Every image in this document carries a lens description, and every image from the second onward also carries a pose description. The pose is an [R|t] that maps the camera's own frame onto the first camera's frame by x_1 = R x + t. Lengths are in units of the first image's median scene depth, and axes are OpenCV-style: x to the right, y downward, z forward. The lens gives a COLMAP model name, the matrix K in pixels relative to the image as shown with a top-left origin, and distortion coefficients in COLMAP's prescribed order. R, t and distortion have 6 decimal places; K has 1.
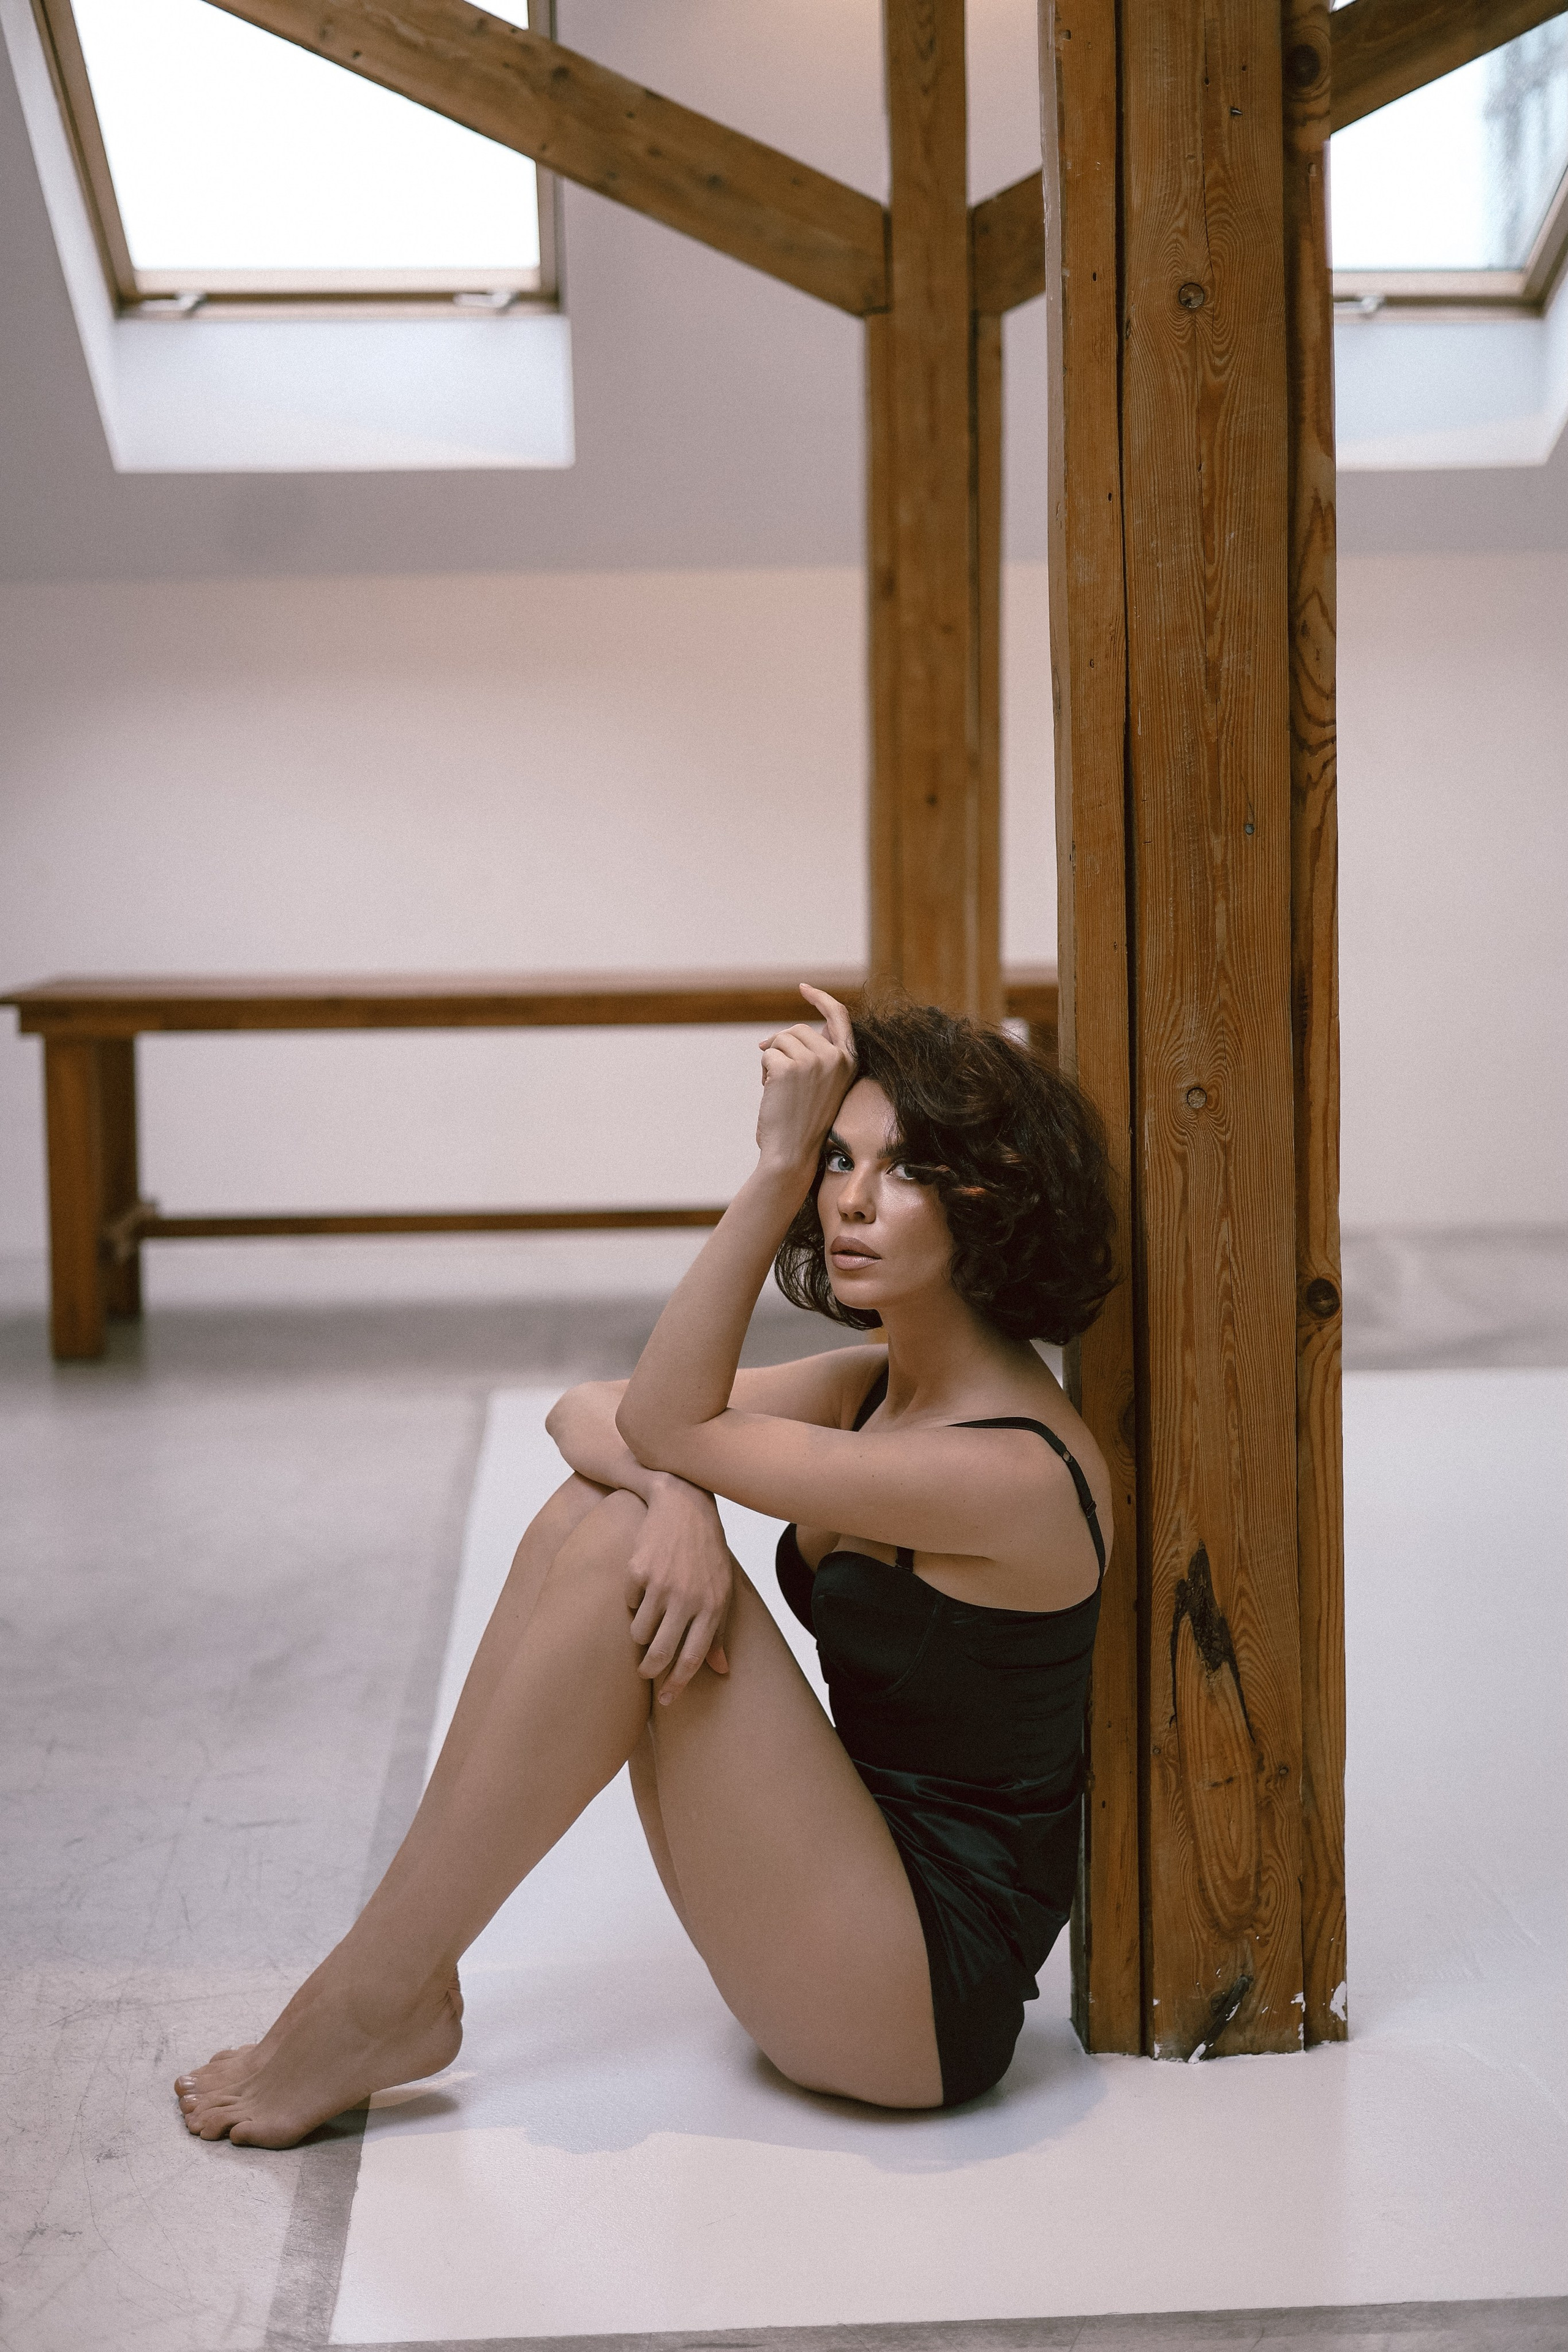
lens RADIAL K [[4044.4, 0, 784.0], [0, 4044.4, 1176.0], [0, 0, 1]] dist [0.028467, -0.152410]
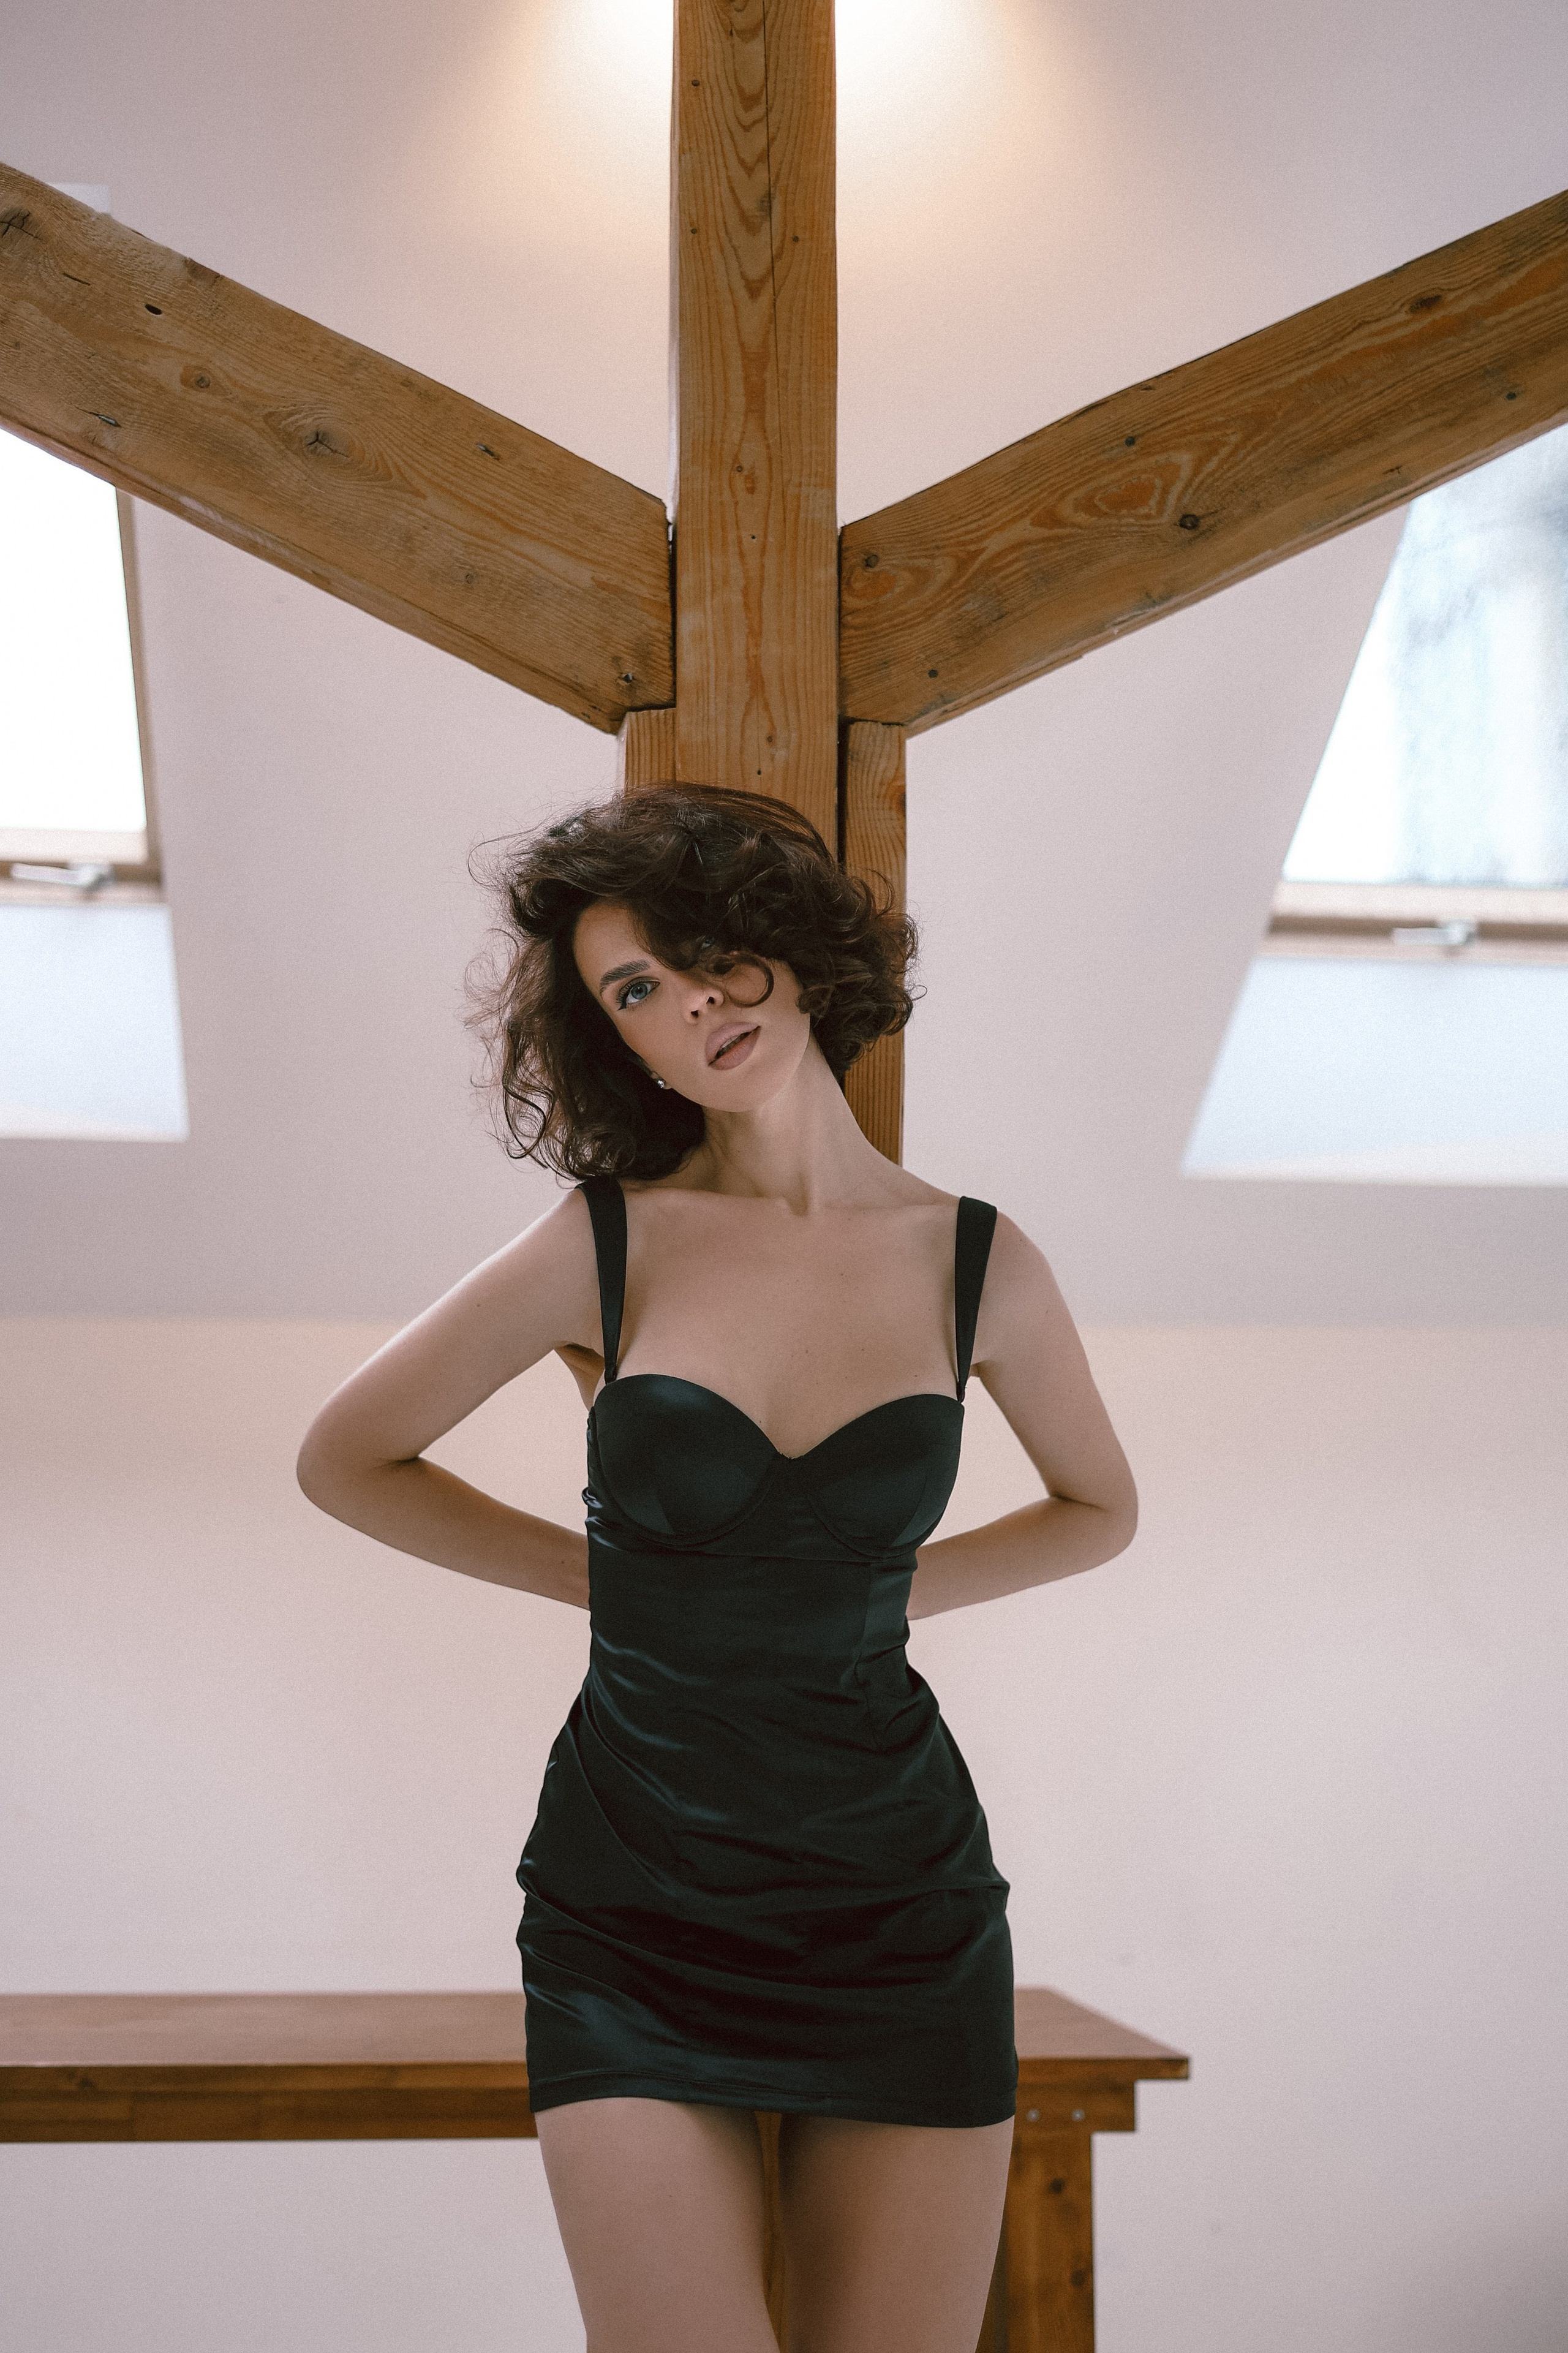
lens RADIAL K [[4045.8, 0, 784.0], [0, 4045.8, 1176.5], [0, 0, 1]] dist [0.028467, -0.152410]
pose [[0.999217, 0.022337, 0.032642, 0.024858], [-0.014920, 0.977166, -0.211954, -0.055160], [-0.036631, 0.211301, 0.976734, 0.534896]]
